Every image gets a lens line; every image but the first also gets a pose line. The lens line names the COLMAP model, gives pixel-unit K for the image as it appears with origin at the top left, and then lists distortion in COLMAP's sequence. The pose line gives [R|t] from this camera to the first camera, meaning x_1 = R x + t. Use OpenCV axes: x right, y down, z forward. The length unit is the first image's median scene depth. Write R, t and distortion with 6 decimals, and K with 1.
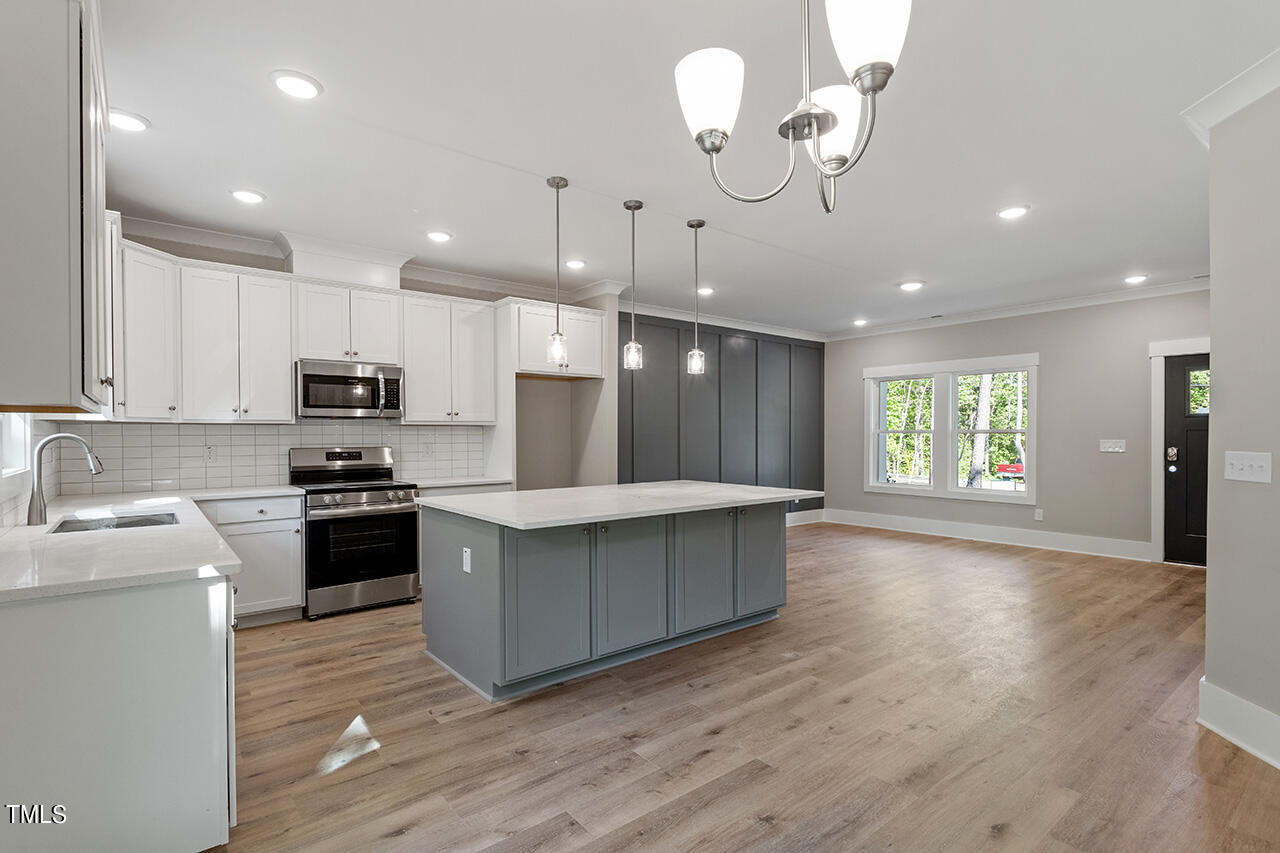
lens RADIAL K [[616.6, 0, 636.6], [0, 616.6, 434.5], [0, 0, 1]] dist [0.000620, 0.000101]
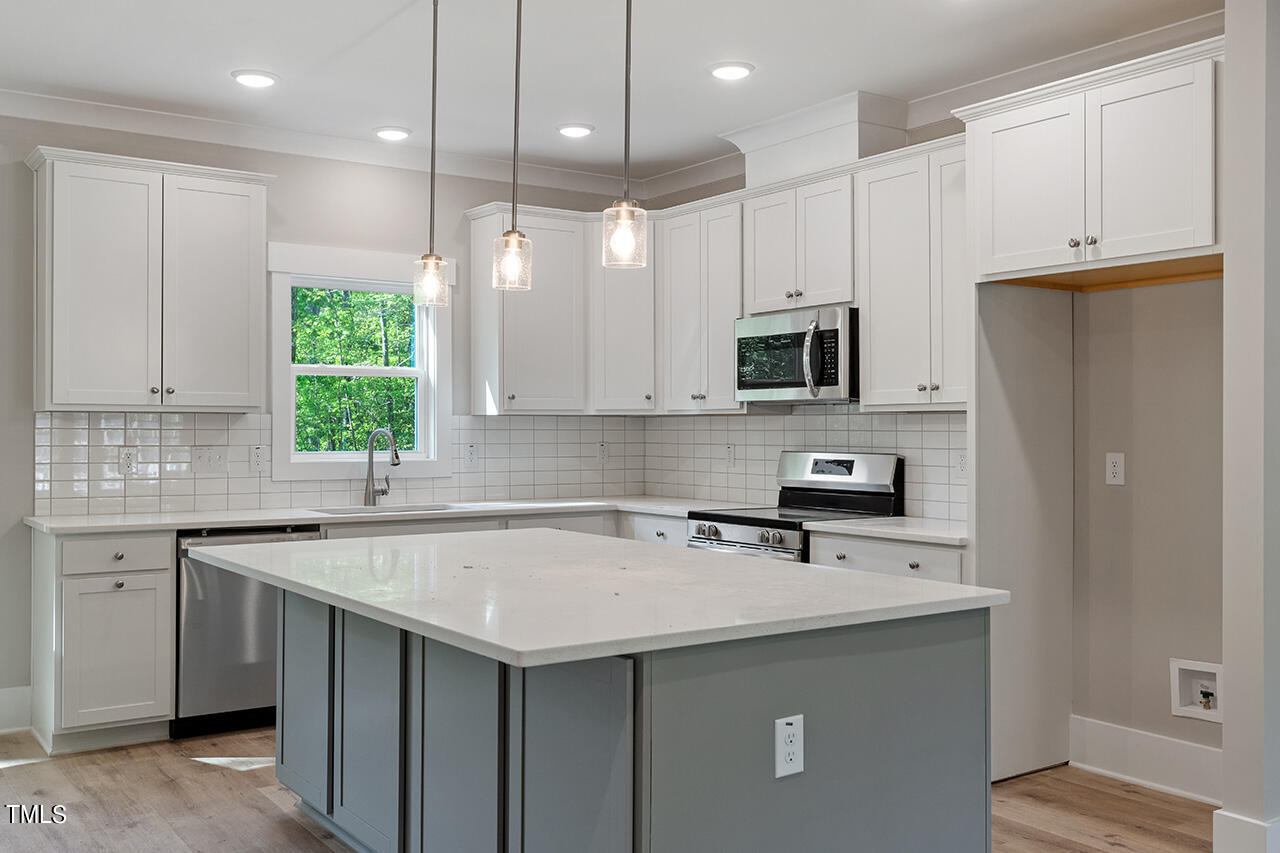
lens RADIAL K [[1198.8, 0, 637.4], [0, 1198.8, 423.5], [0, 0, 1]] dist [-0.003588, 0.000000]
pose [[-0.060265, -0.001836, -0.998181, 0.759839], [-0.002518, 0.999995, -0.001687, -0.004488], [0.998179, 0.002411, -0.060269, 0.980819]]
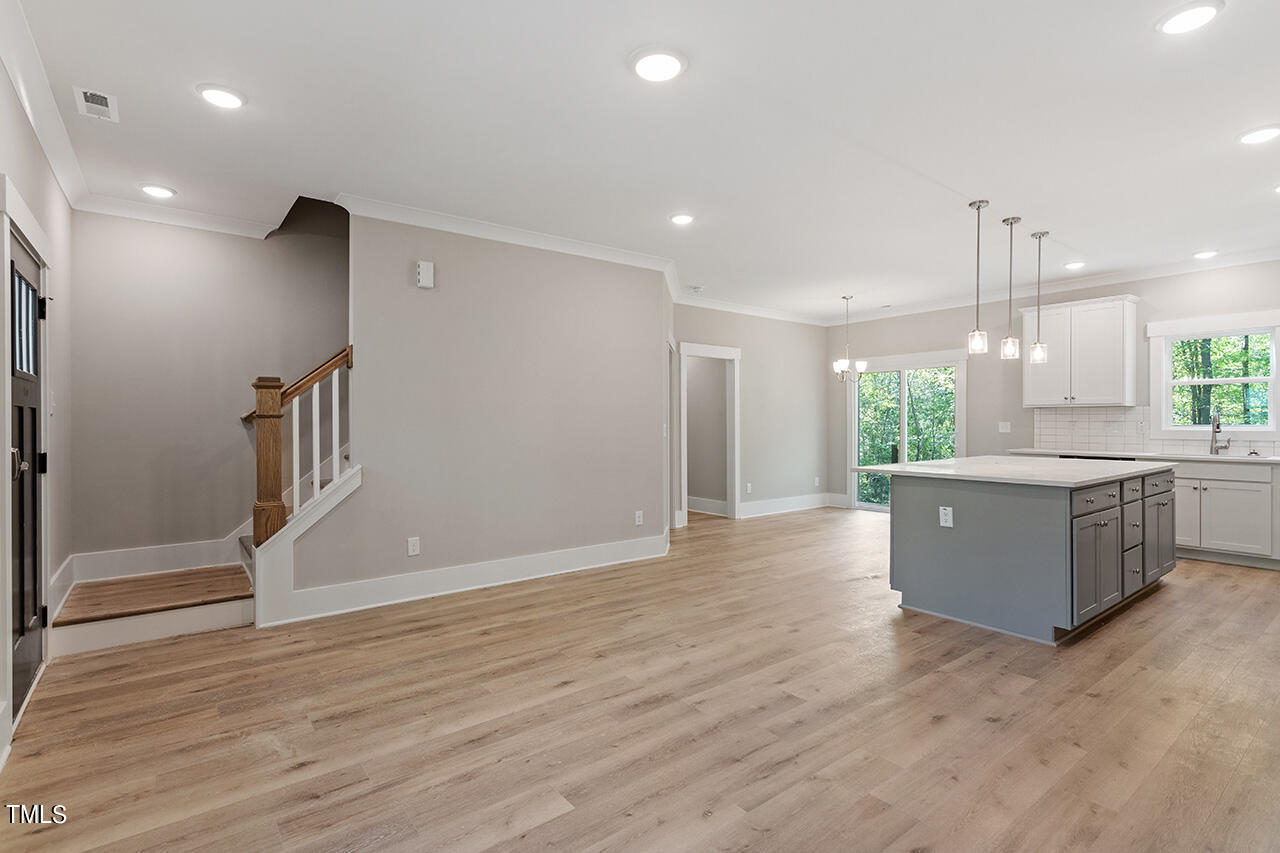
lens RADIAL K [[616.6, 0, 638.6], [0, 616.6, 425.5], [0, 0, 1]] dist [0.000620, 0.000101]
pose [[-0.999902, 0.006229, 0.012570, 0.616309], [0.006320, 0.999954, 0.007196, 0.008968], [-0.012524, 0.007275, -0.999895, 1.856478]]
